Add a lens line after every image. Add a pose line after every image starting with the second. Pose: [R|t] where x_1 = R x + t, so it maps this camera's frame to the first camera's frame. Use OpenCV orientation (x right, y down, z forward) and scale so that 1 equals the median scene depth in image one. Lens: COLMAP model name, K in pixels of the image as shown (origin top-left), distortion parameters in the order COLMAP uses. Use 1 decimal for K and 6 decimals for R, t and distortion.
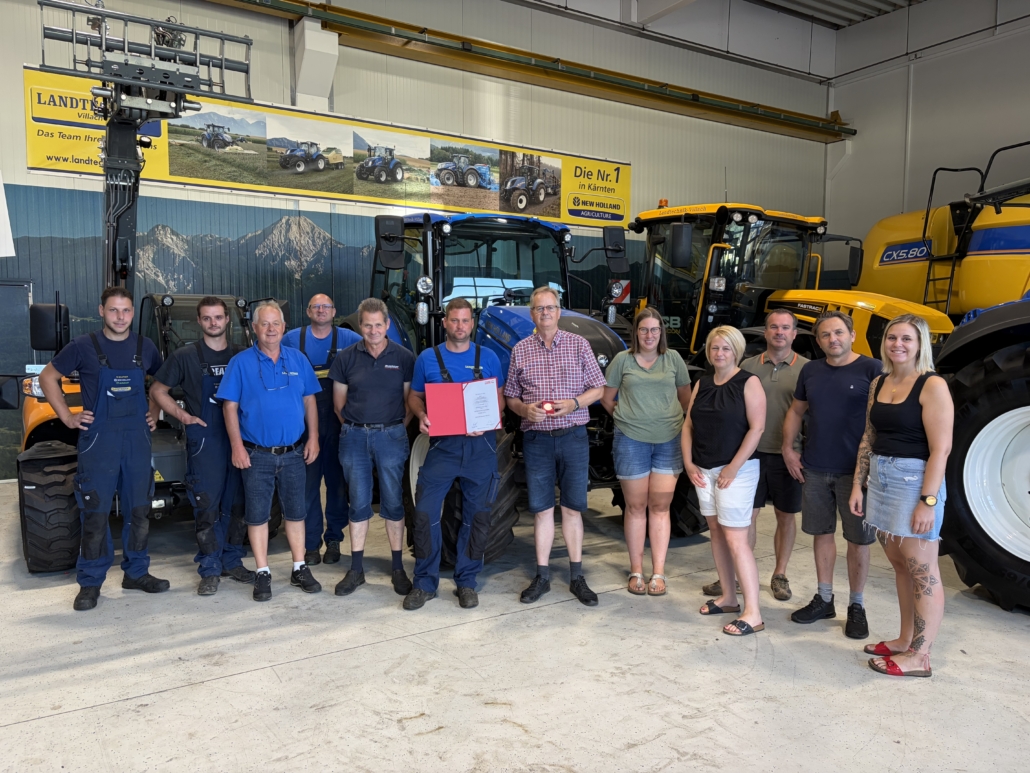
lens RADIAL K [[796.2, 0, 515.0], [0, 796.2, 386.5], [0, 0, 1]] dist [0.019112, -0.008415]
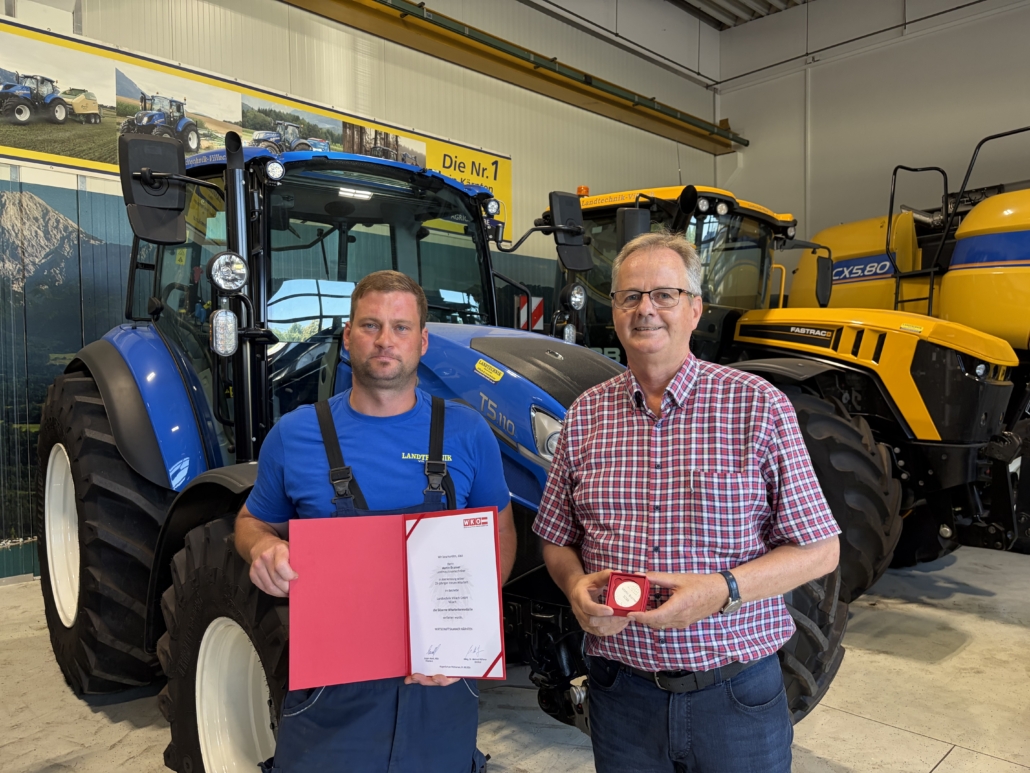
lens RADIAL K [[796.2, 0, 515.0], [0, 796.2, 386.5], [0, 0, 1]] dist [0.019112, -0.008415]
pose [[0.975947, -0.016597, 0.217377, -0.031984], [0.027943, 0.998397, -0.049224, -0.019918], [-0.216211, 0.054114, 0.974846, 0.311025]]
